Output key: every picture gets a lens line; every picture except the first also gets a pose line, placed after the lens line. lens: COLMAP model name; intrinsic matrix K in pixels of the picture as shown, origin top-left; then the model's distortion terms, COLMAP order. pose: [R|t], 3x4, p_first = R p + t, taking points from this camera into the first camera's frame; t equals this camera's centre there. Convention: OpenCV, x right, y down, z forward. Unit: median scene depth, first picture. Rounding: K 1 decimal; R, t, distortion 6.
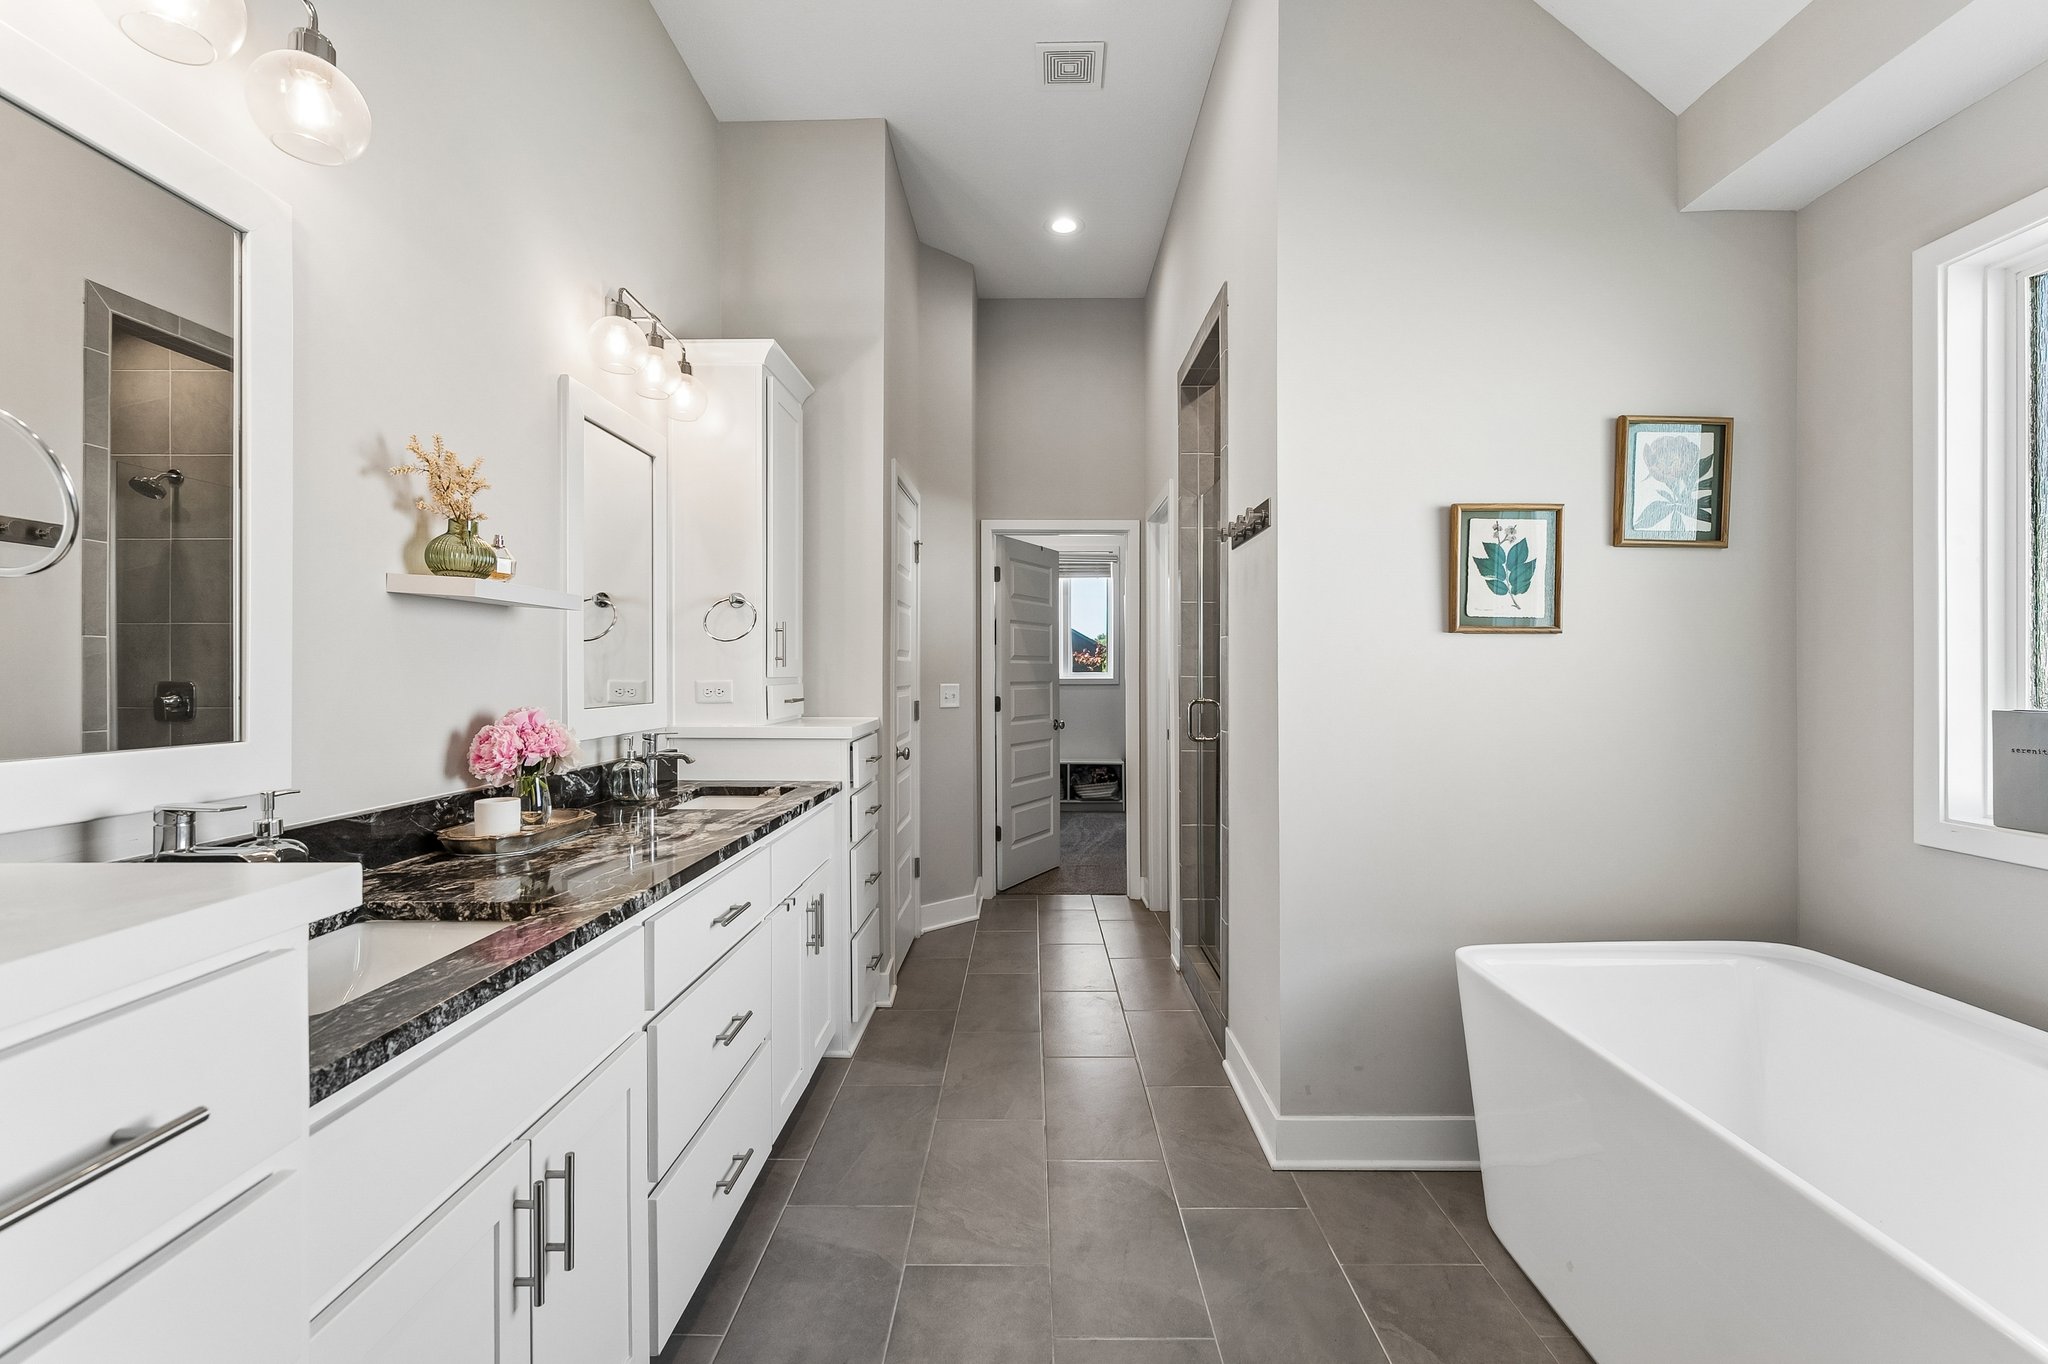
lens RADIAL K [[879.0, 0, 1024.6], [0, 879.0, 675.7], [0, 0, 1]] dist [0.012192, -0.000037]
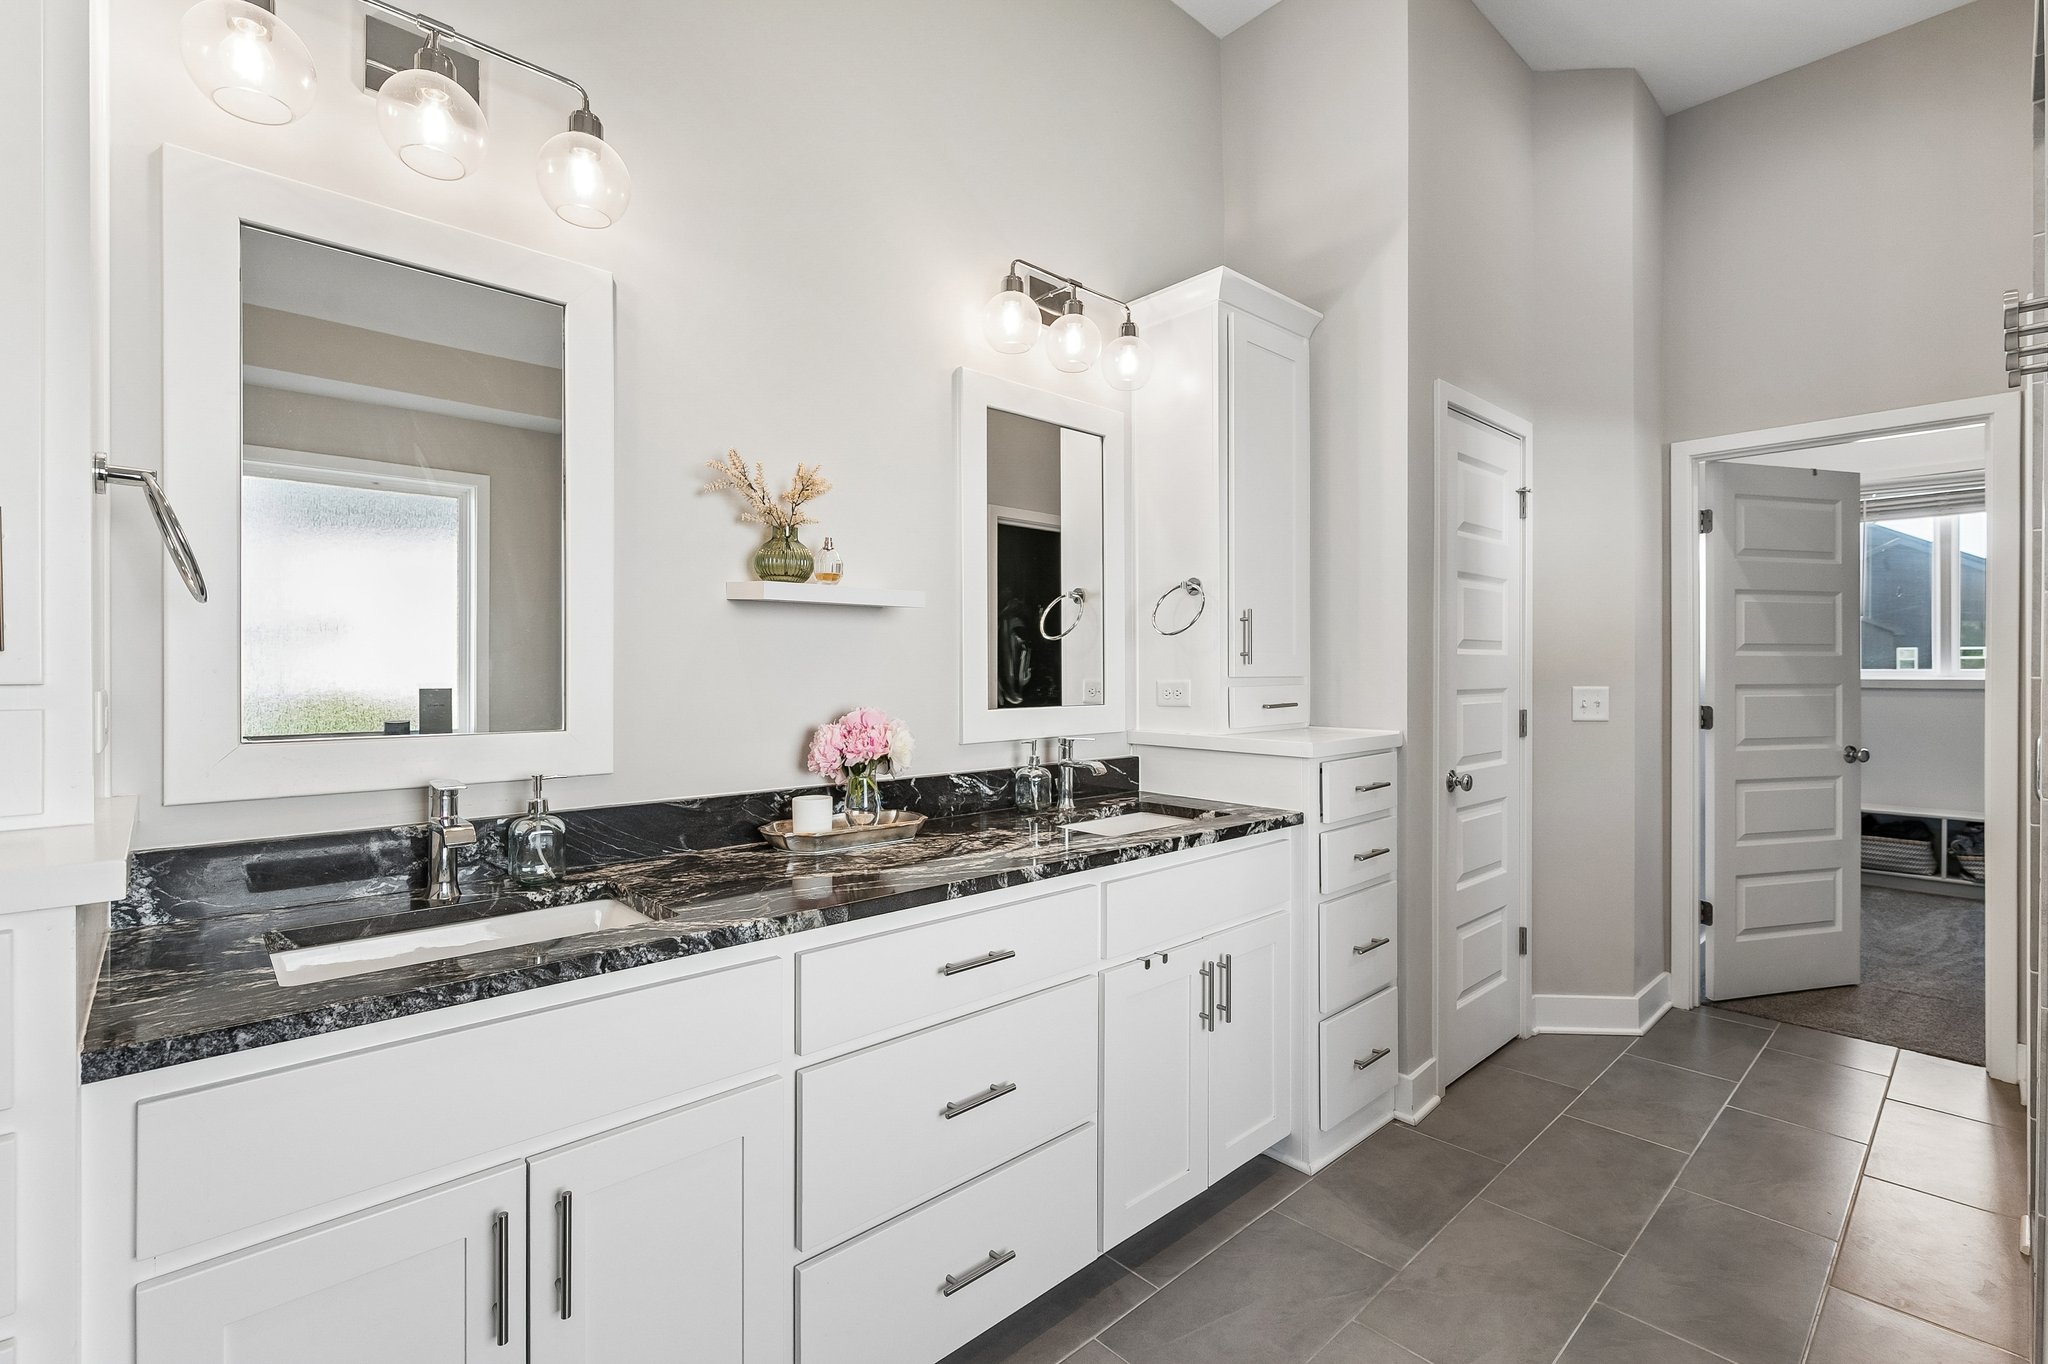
lens RADIAL K [[920.6, 0, 1041.7], [0, 920.6, 670.6], [0, 0, 1]] dist [0.003934, 0.000590]
pose [[0.694252, 0.001668, -0.719730, 0.213365], [-0.001920, 0.999998, 0.000466, -0.004287], [0.719729, 0.001059, 0.694254, 0.274994]]
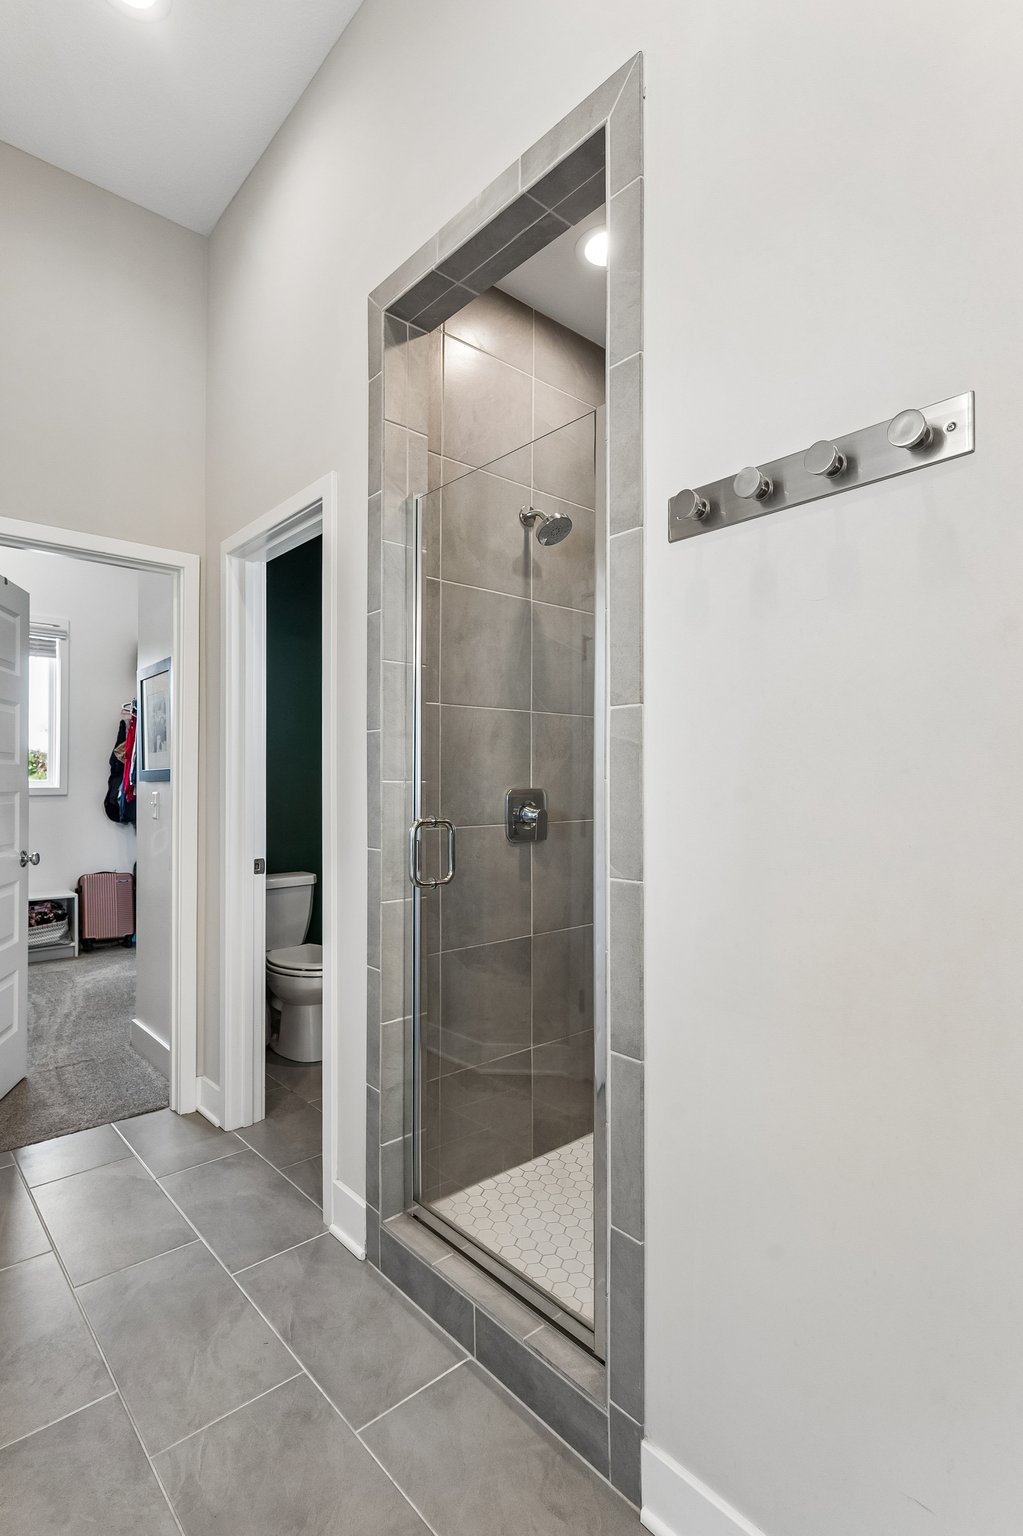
lens RADIAL K [[741.7, 0, 506.6], [0, 741.7, 771.6], [0, 0, 1]] dist [0.003303, 0.000600]
pose [[0.742579, 0.007352, 0.669718, -0.131107], [0.004686, 0.999858, -0.016173, 0.004048], [-0.669742, 0.015148, 0.742439, 0.695501]]
